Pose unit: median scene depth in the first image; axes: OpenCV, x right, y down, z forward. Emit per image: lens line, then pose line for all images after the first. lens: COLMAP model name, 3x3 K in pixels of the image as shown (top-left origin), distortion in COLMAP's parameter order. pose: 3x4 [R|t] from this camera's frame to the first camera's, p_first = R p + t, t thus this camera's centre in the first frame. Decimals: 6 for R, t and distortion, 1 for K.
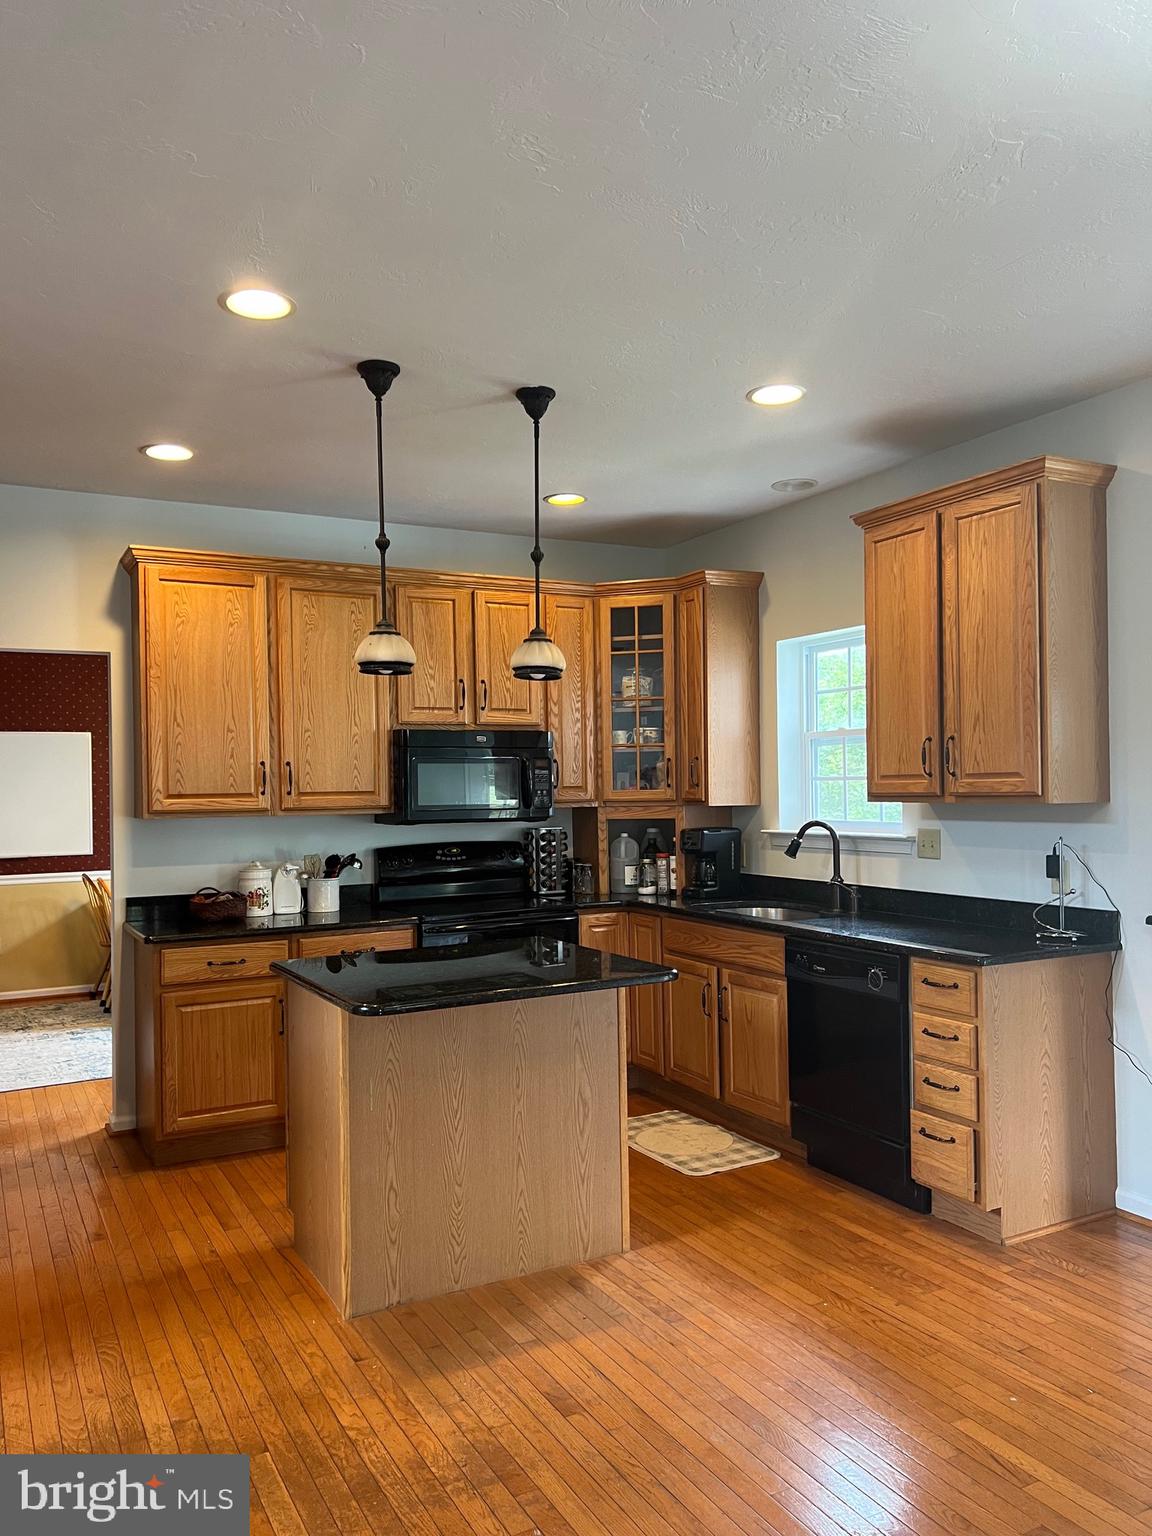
lens RADIAL K [[1157.4, 0, 581.1], [0, 1157.4, 784.2], [0, 0, 1]] dist [0.118176, -0.194469]
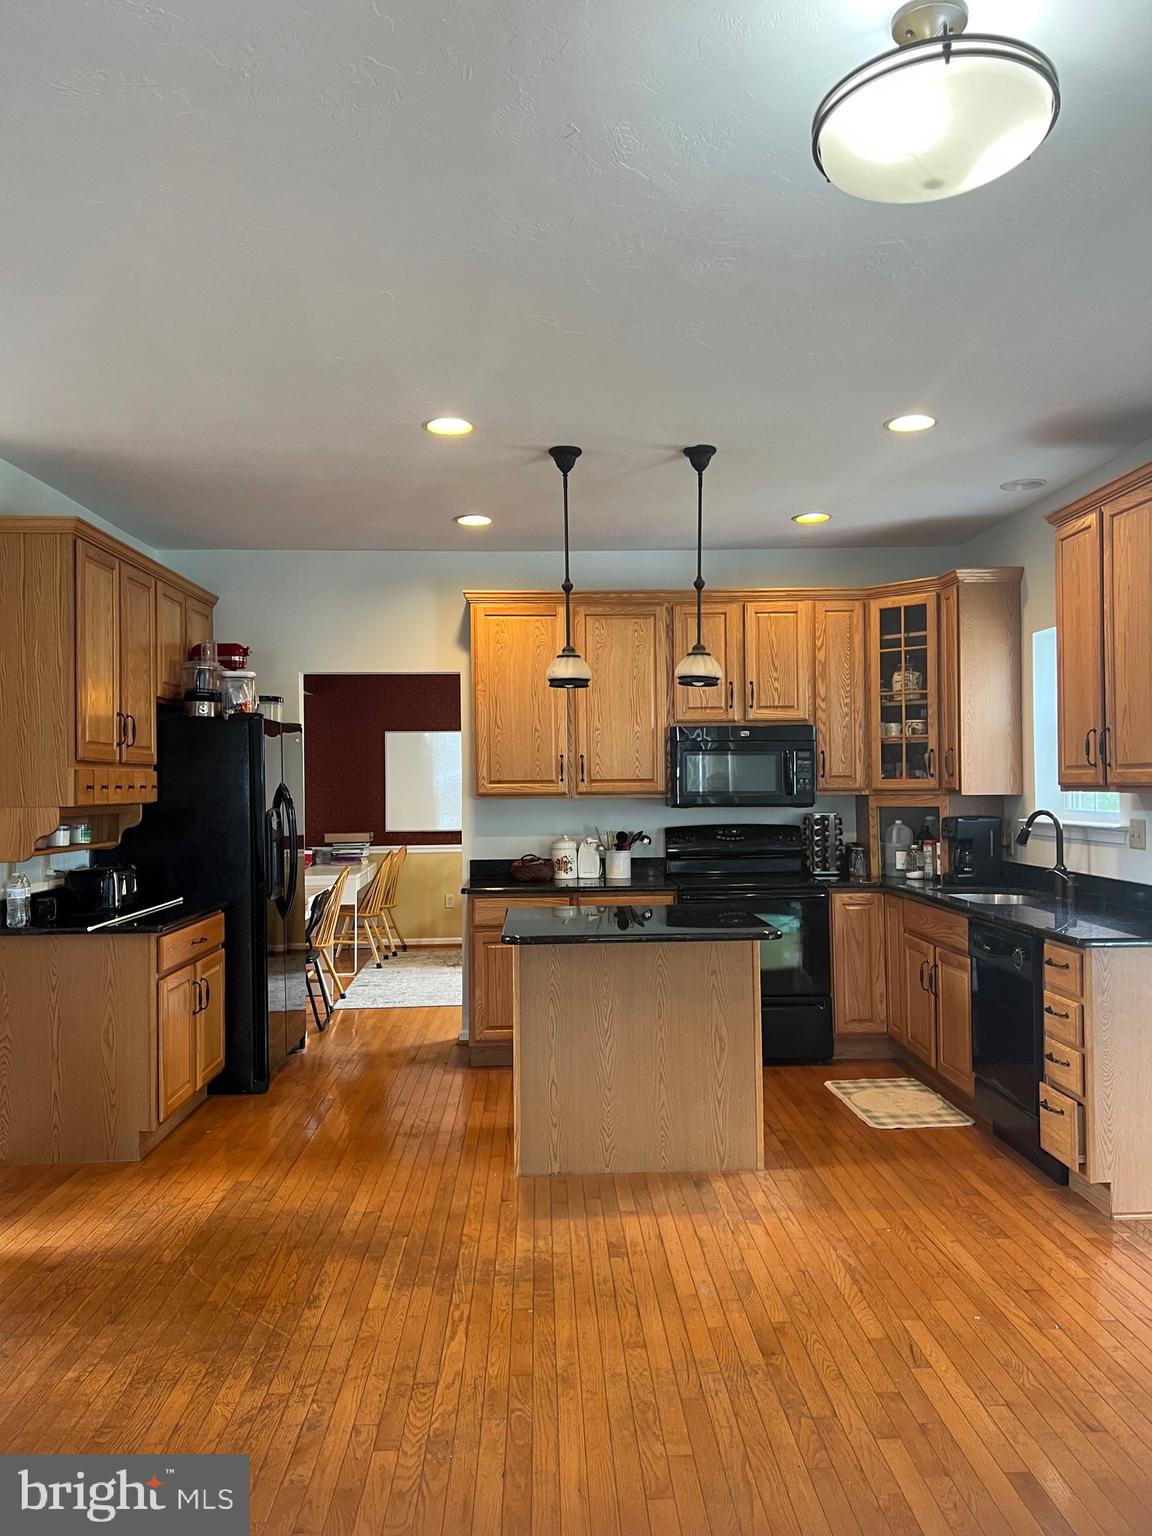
lens RADIAL K [[1161.0, 0, 581.9], [0, 1161.0, 764.1], [0, 0, 1]] dist [0.108410, -0.165518]
pose [[0.899249, -0.000906, -0.437436, 0.280303], [-0.002416, 0.999972, -0.007038, -0.000557], [0.437430, 0.007386, 0.899222, -0.102242]]
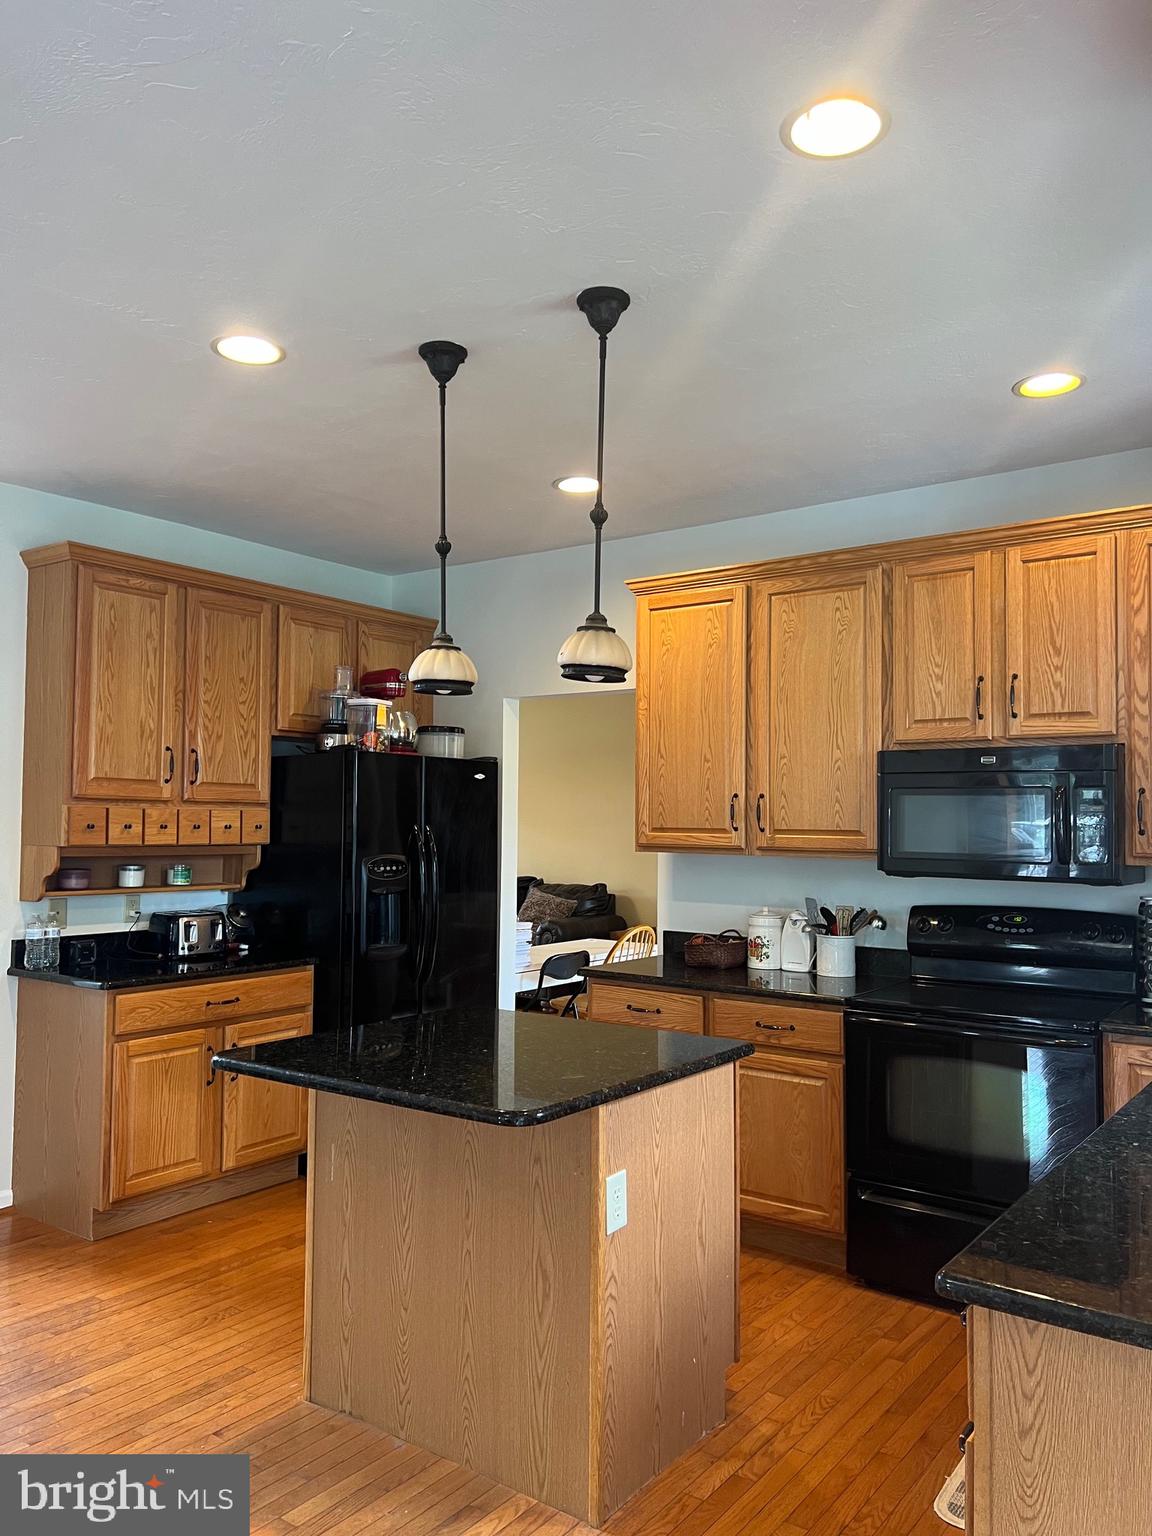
lens RADIAL K [[1156.4, 0, 570.5], [0, 1156.4, 783.8], [0, 0, 1]] dist [0.105417, -0.149072]
pose [[0.430110, -0.010721, -0.902713, 0.457333], [-0.014581, 0.999717, -0.018821, -0.008064], [0.902659, 0.021258, 0.429832, 0.490627]]
